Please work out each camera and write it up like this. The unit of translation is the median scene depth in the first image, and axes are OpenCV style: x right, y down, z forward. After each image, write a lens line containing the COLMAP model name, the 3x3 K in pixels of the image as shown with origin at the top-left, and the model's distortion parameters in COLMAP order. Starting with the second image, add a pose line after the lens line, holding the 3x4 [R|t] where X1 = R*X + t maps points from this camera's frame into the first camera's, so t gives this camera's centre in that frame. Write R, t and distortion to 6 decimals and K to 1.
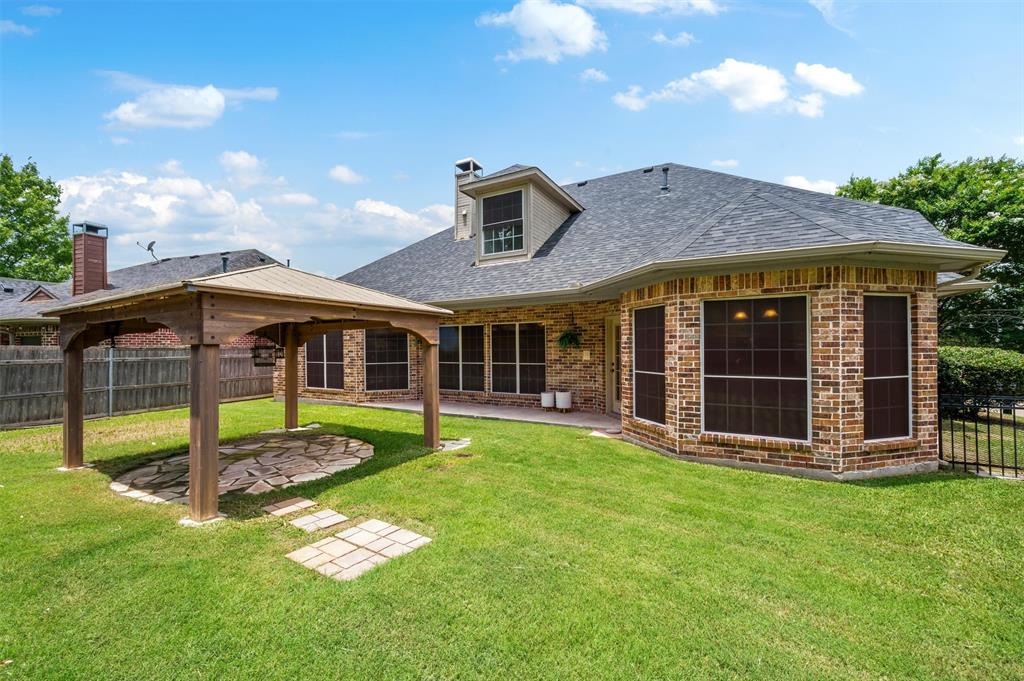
lens RADIAL K [[408.5, 0, 514.7], [0, 408.5, 342.1], [0, 0, 1]] dist [0.000085, 0.000115]
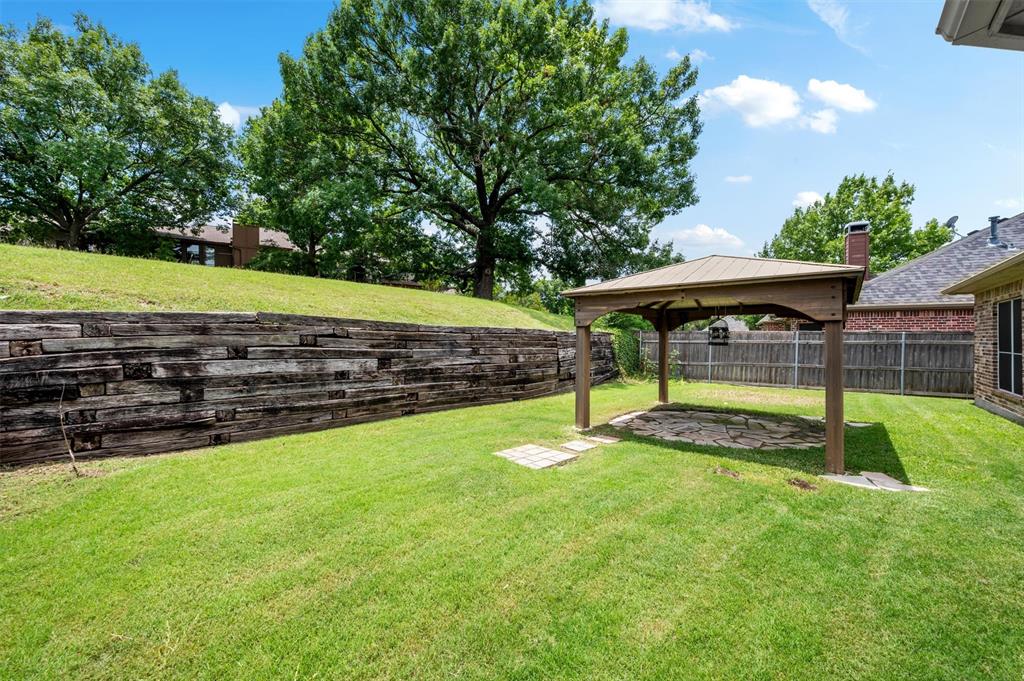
lens RADIAL K [[408.5, 0, 514.7], [0, 408.5, 342.1], [0, 0, 1]] dist [0.000085, 0.000115]
pose [[-0.168109, 0.017200, -0.985618, 0.966345], [0.010504, 0.999822, 0.015656, 0.041902], [0.985713, -0.007721, -0.168259, 1.009309]]
